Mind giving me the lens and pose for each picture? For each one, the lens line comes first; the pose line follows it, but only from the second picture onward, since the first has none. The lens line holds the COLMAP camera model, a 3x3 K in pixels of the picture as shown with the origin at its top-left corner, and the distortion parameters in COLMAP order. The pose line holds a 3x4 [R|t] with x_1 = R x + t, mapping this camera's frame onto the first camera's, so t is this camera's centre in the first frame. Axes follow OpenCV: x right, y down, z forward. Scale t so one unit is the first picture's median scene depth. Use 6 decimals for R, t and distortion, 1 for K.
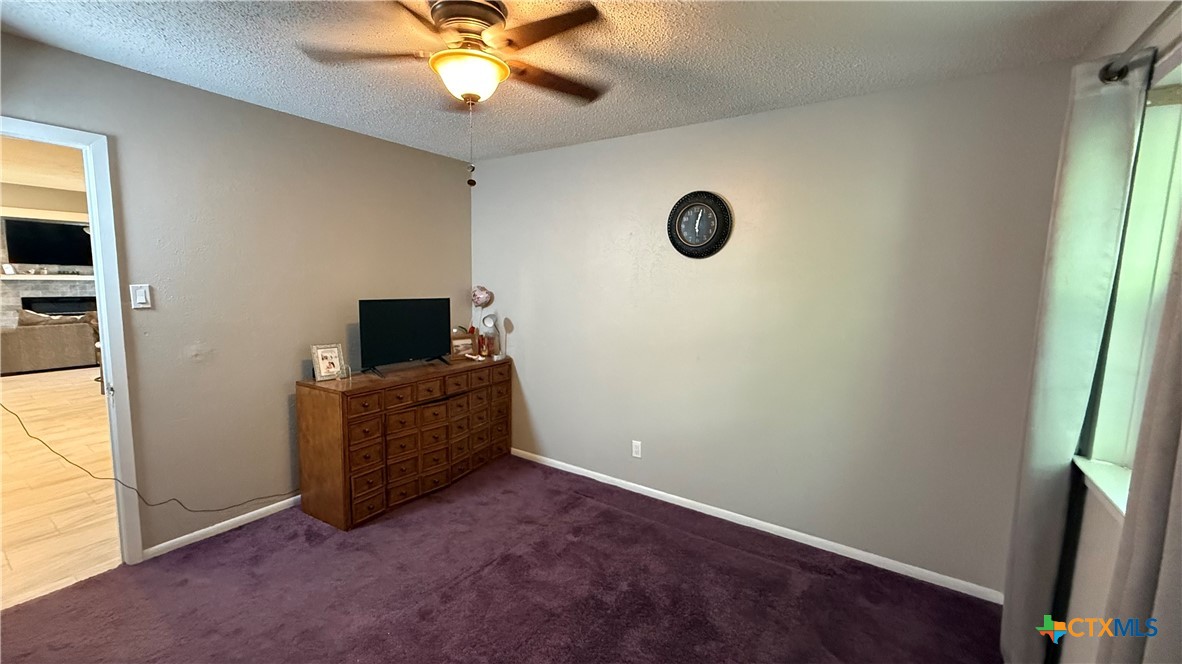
lens RADIAL K [[469.7, 0, 587.8], [0, 469.7, 331.7], [0, 0, 1]] dist [-0.001932, 0.000796]
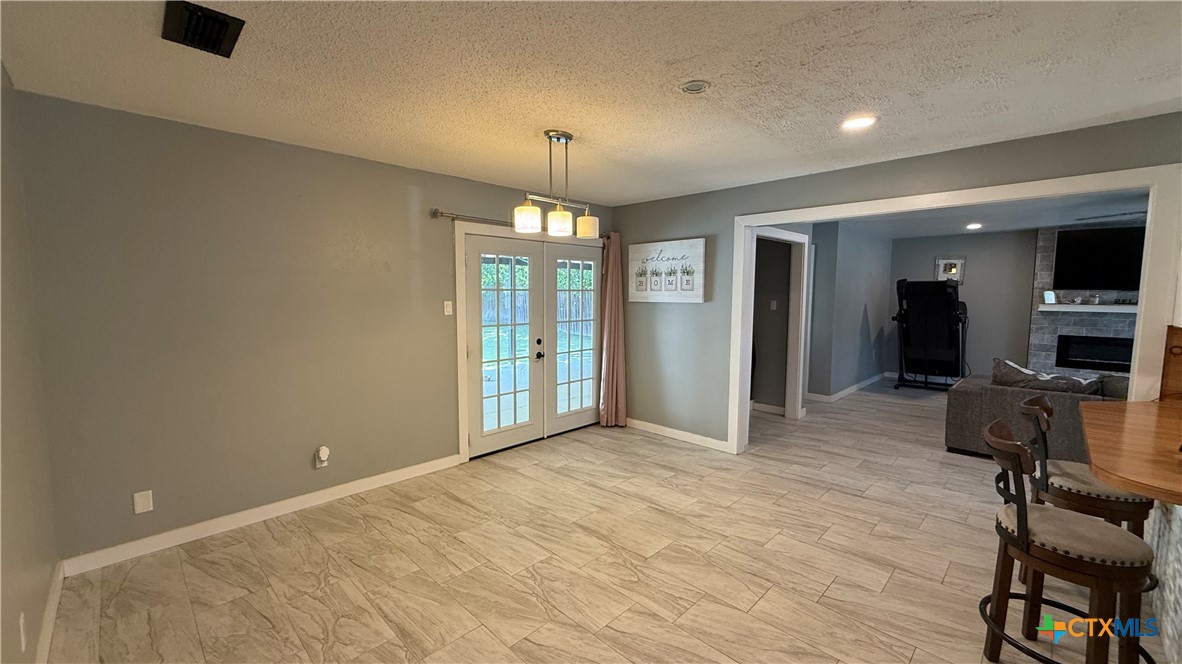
lens RADIAL K [[469.7, 0, 587.9], [0, 469.7, 333.9], [0, 0, 1]] dist [-0.001932, 0.000796]
pose [[-0.202352, 0.058500, -0.977564, -0.323336], [-0.122808, 0.988818, 0.084595, -0.045530], [0.971582, 0.137171, -0.192906, 0.410822]]
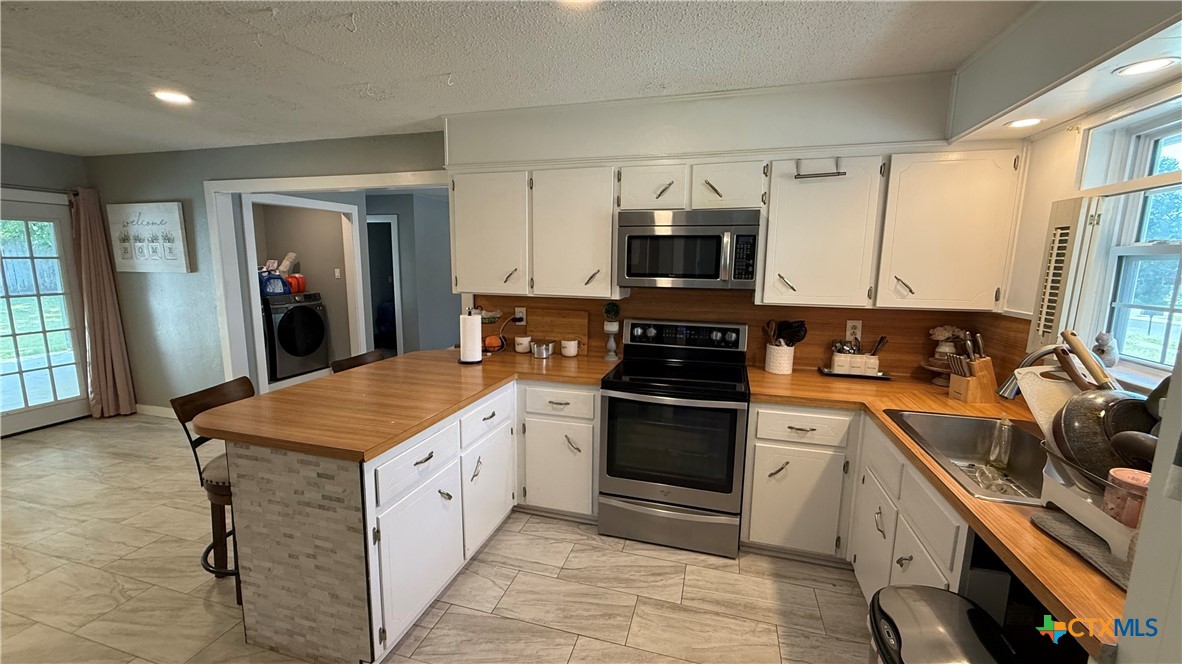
lens RADIAL K [[469.7, 0, 593.2], [0, 469.7, 332.0], [0, 0, 1]] dist [-0.001932, 0.000796]
pose [[0.294173, 0.123726, -0.947710, -0.274485], [-0.116173, 0.988862, 0.093038, -0.082649], [0.948665, 0.082729, 0.305270, 0.669609]]
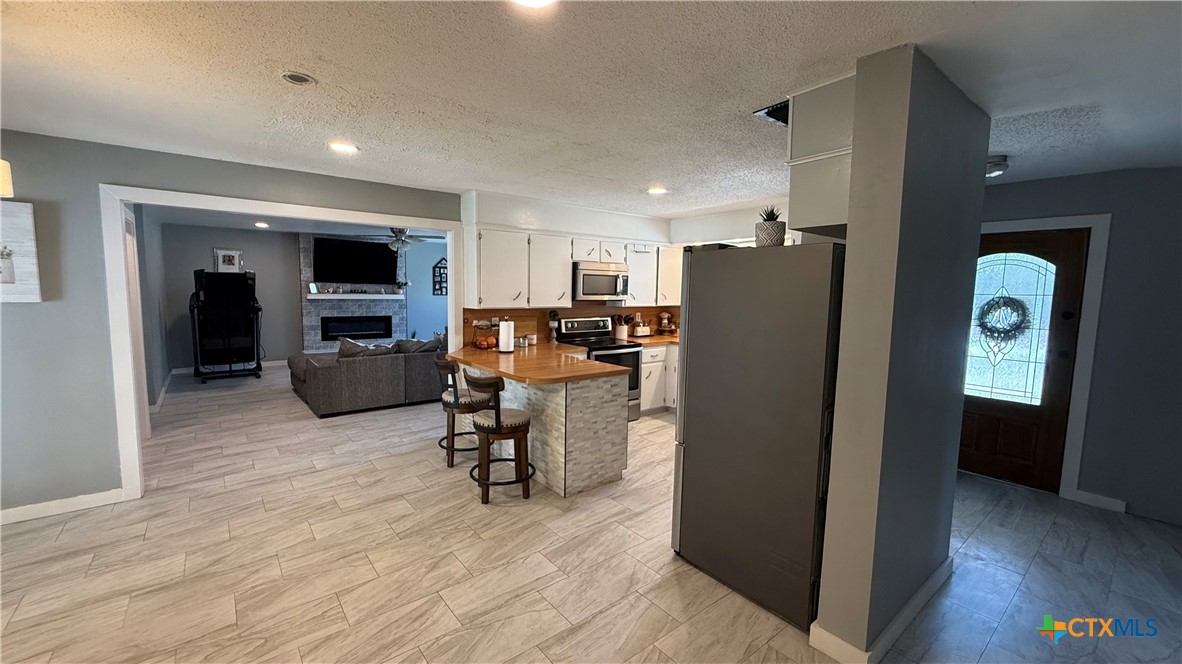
lens RADIAL K [[469.7, 0, 589.4], [0, 469.7, 333.2], [0, 0, 1]] dist [-0.001932, 0.000796]
pose [[0.952514, 0.020659, -0.303793, -0.370543], [-0.028999, 0.999316, -0.022967, -0.032701], [0.303110, 0.030687, 0.952461, 0.234312]]
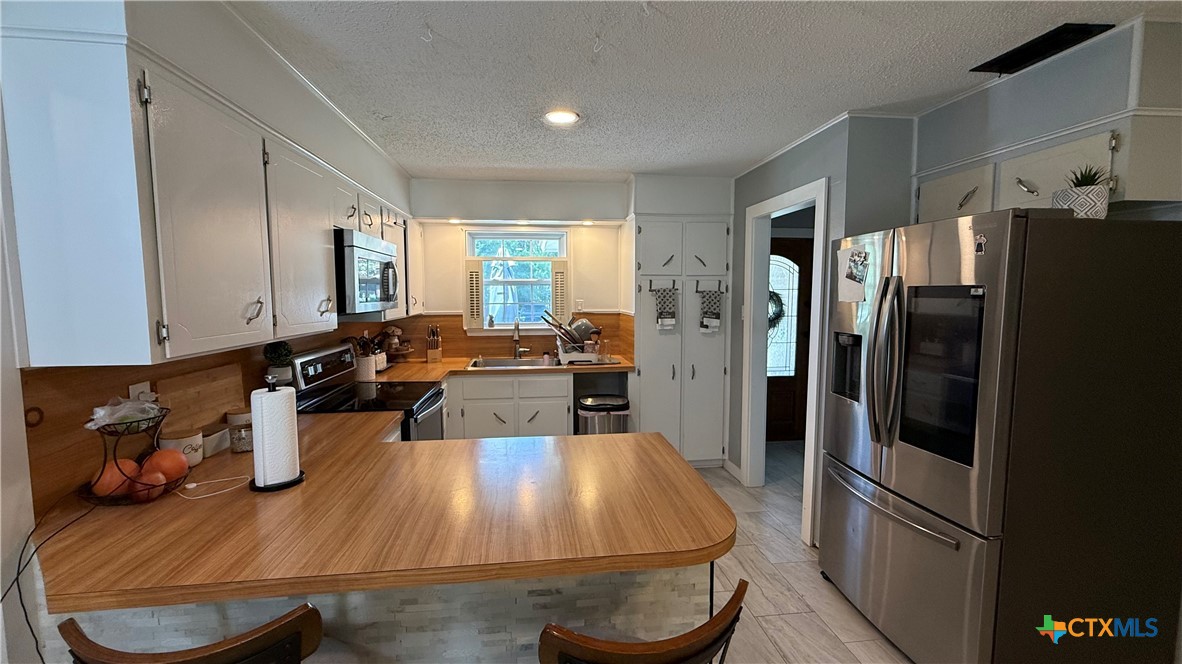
lens RADIAL K [[469.7, 0, 585.8], [0, 469.7, 331.7], [0, 0, 1]] dist [-0.001932, 0.000796]
pose [[0.765298, -0.077181, 0.639032, -0.628339], [0.094676, 0.995485, 0.006849, -0.065141], [-0.636675, 0.055259, 0.769150, 0.490883]]
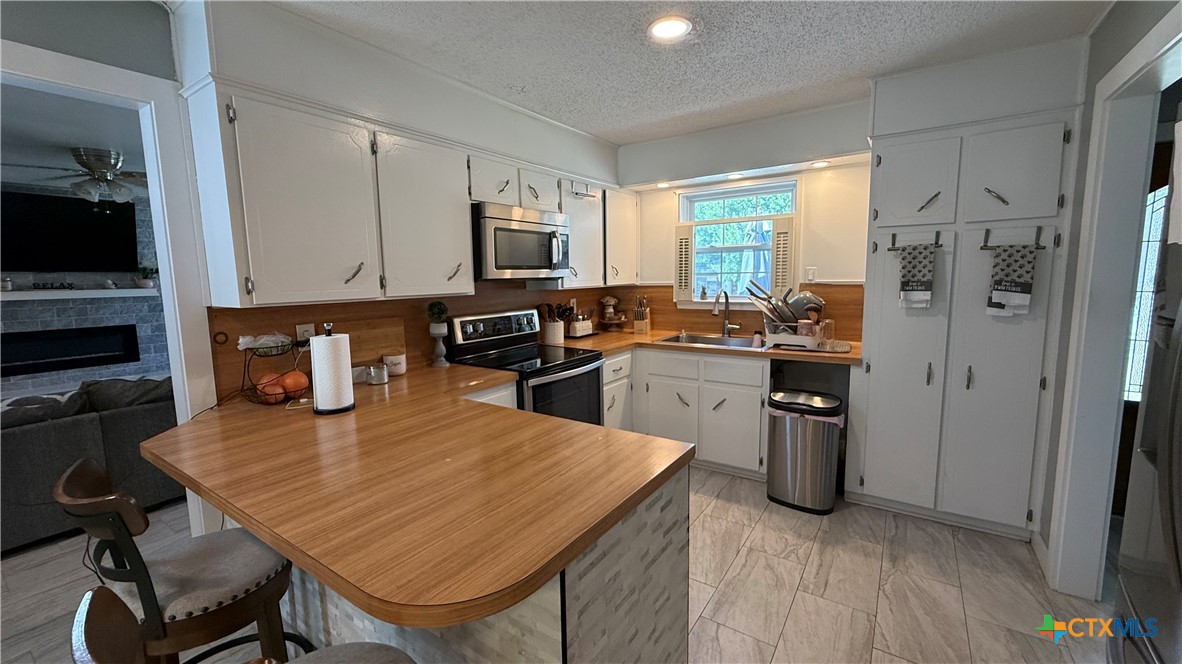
lens RADIAL K [[469.7, 0, 587.2], [0, 469.7, 332.1], [0, 0, 1]] dist [-0.001932, 0.000796]
pose [[0.998909, -0.039093, -0.025554, -0.491386], [0.039229, 0.999219, 0.004839, -0.052078], [0.025345, -0.005836, 0.999662, 0.486337]]
